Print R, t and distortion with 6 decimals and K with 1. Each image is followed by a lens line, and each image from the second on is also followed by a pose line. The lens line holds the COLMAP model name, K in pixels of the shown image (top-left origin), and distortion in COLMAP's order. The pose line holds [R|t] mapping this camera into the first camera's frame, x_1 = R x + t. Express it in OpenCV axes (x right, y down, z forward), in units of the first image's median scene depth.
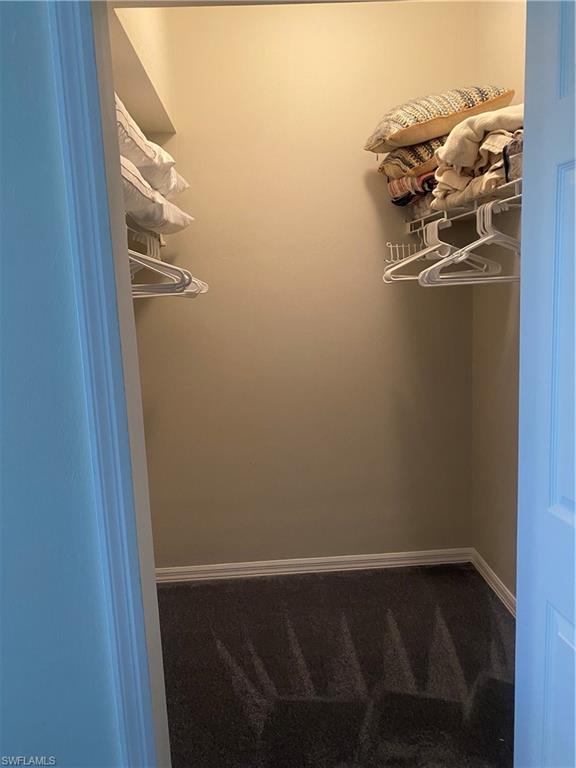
lens RADIAL K [[577.0, 0, 288.0], [0, 577.0, 384.0], [0, 0, 1]] dist [-0.003631, 0.005241]
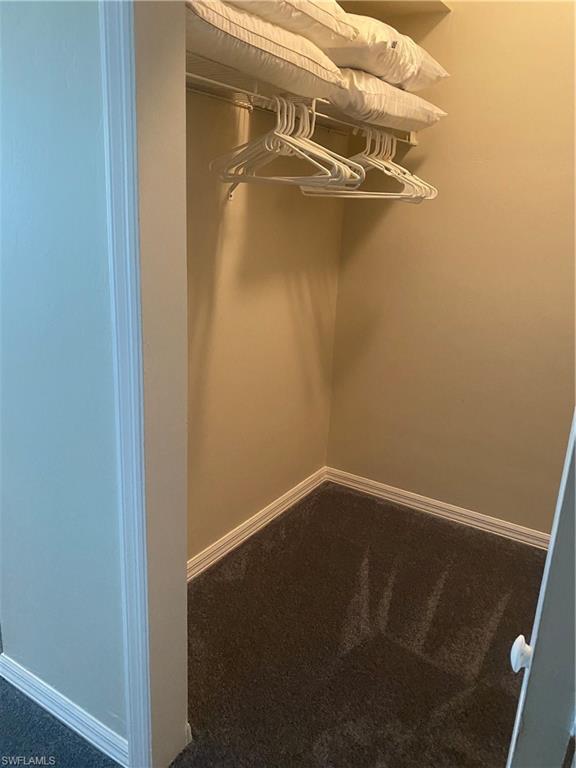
lens RADIAL K [[577.0, 0, 288.0], [0, 577.0, 384.0], [0, 0, 1]] dist [-0.003631, 0.005241]
pose [[0.806550, 0.246193, -0.537463, 0.257480], [-0.173156, 0.967667, 0.183406, -0.007700], [0.565238, -0.054861, 0.823102, 0.132967]]
